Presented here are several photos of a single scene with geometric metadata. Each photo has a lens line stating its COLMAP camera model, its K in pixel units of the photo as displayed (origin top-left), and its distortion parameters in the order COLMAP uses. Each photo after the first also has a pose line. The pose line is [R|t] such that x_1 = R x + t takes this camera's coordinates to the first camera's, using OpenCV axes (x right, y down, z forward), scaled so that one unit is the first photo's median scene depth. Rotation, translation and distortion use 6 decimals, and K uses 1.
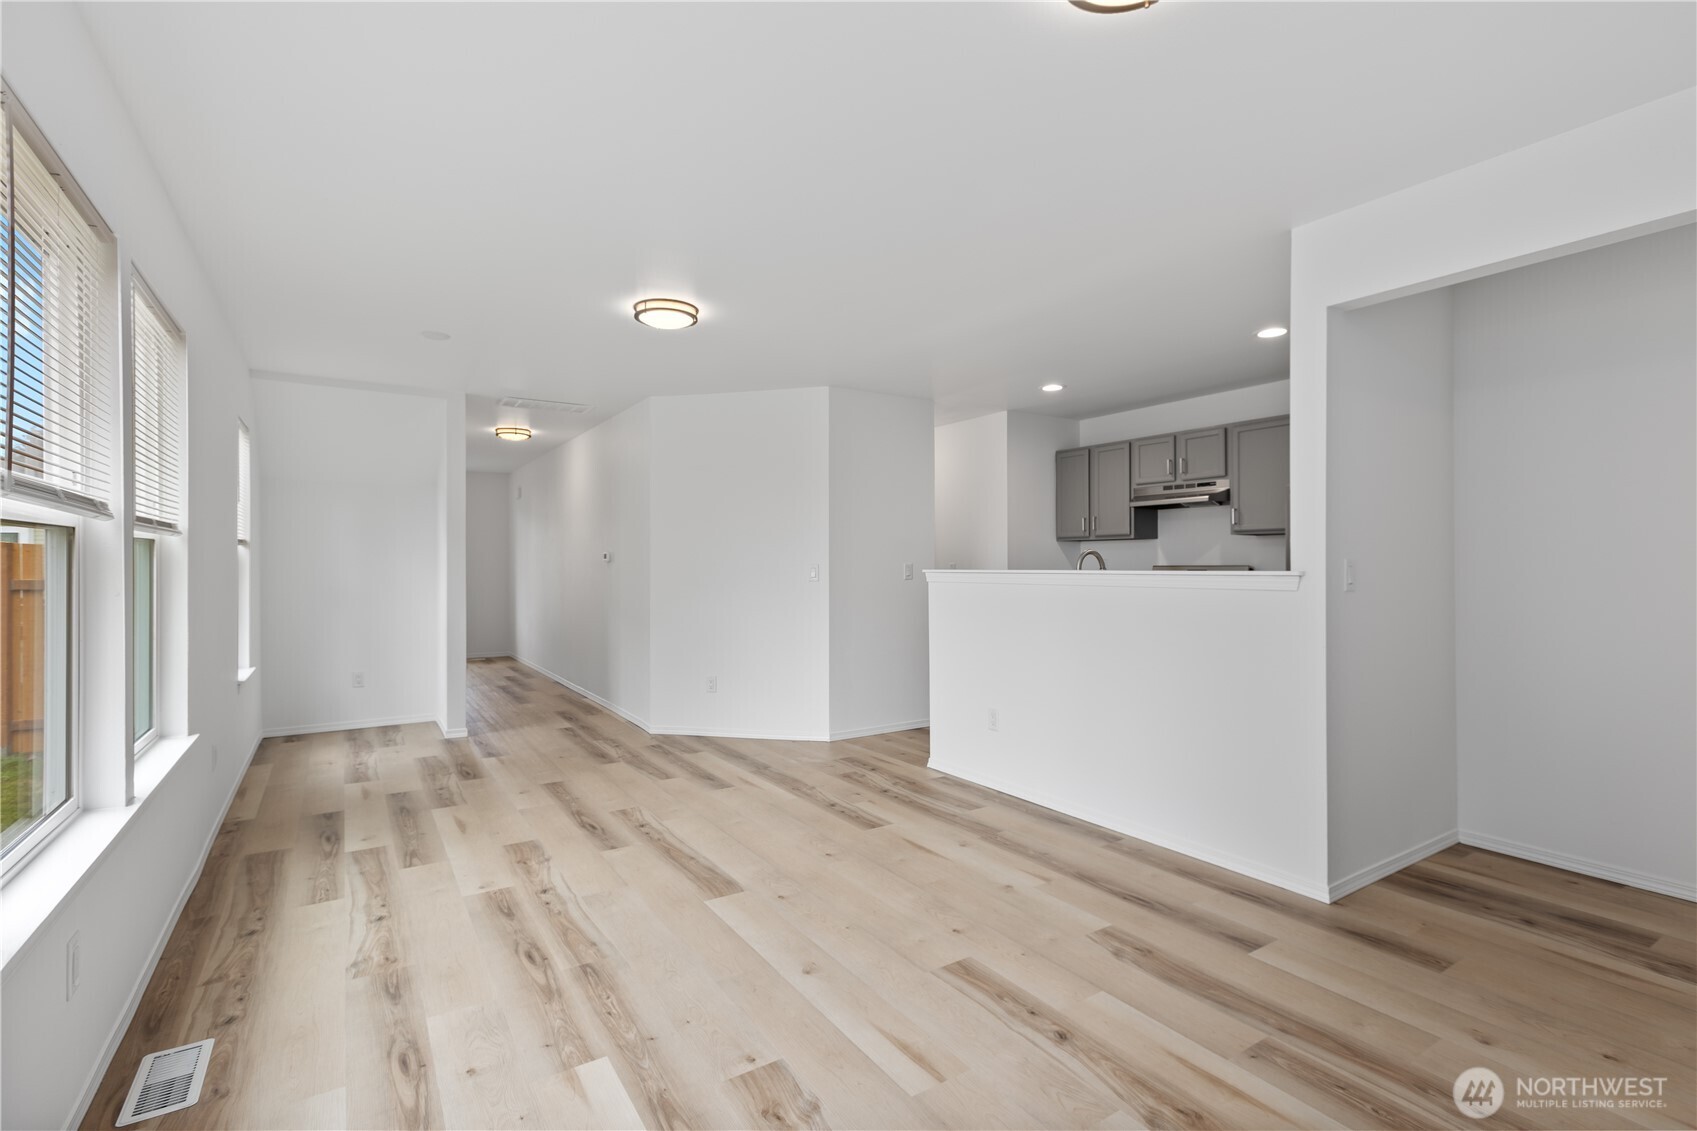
lens RADIAL K [[778.3, 0, 842.8], [0, 778.3, 561.3], [0, 0, 1]] dist [0.006897, -0.002073]
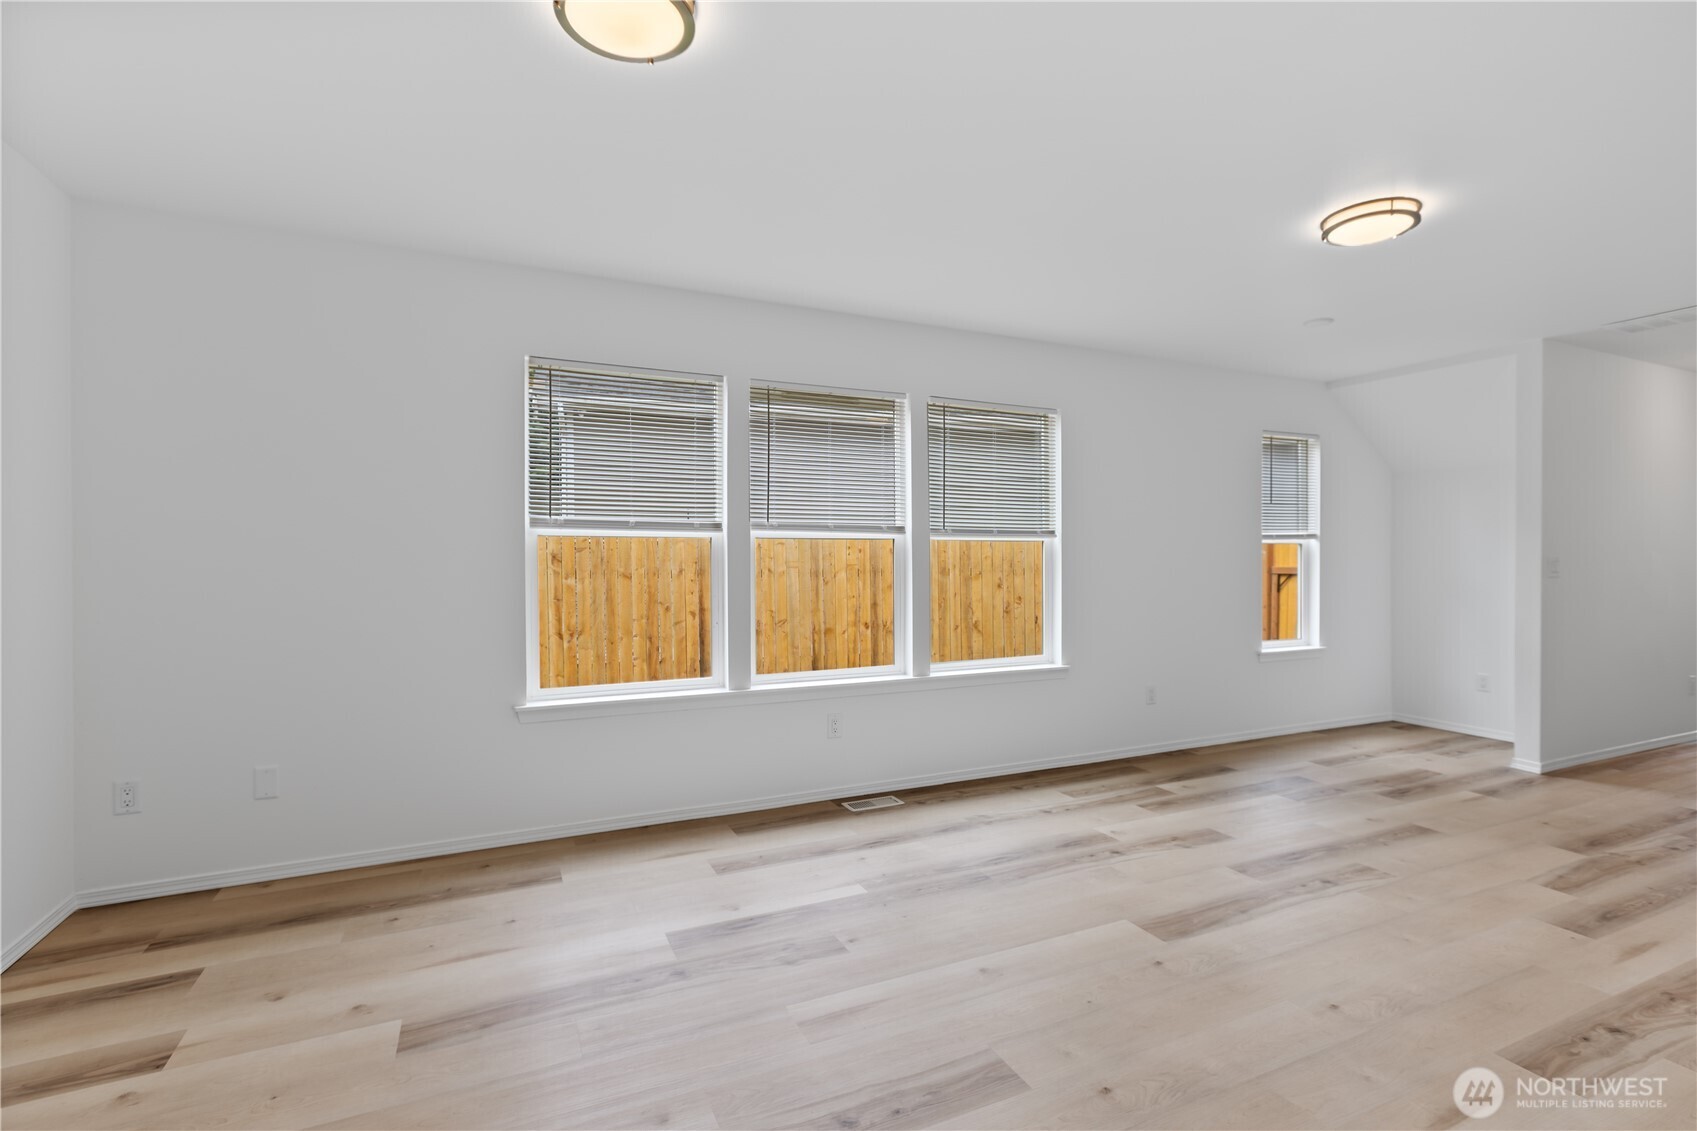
lens RADIAL K [[778.3, 0, 837.9], [0, 778.3, 564.3], [0, 0, 1]] dist [0.006897, -0.002073]
pose [[-0.141992, 0.014144, -0.989767, 0.710626], [0.001863, 0.999900, 0.014021, -0.002246], [0.989866, 0.000147, -0.142004, 0.712914]]
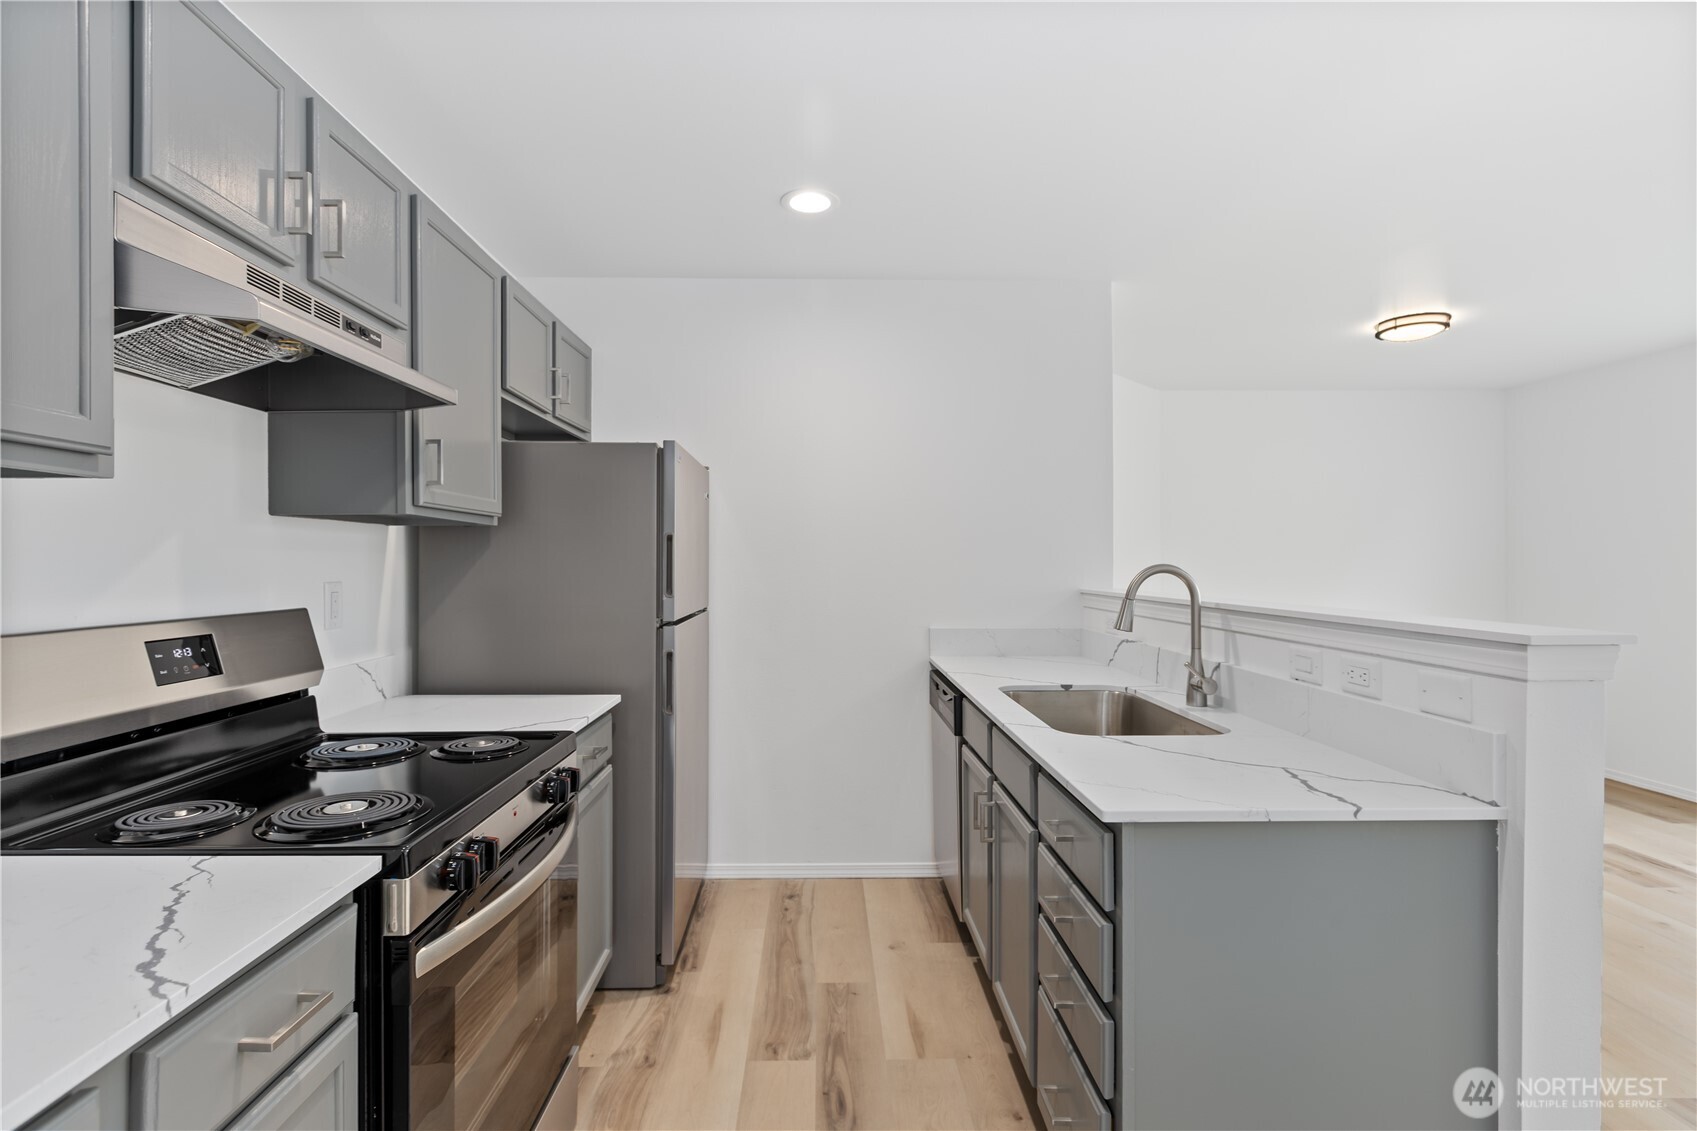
lens RADIAL K [[813.3, 0, 845.2], [0, 813.3, 557.2], [0, 0, 1]] dist [-0.004412, -0.001242]
pose [[-0.855821, 0.007003, 0.517224, 0.277158], [0.001277, 0.999934, -0.011426, -0.020563], [-0.517270, -0.009118, -0.855774, 2.030532]]
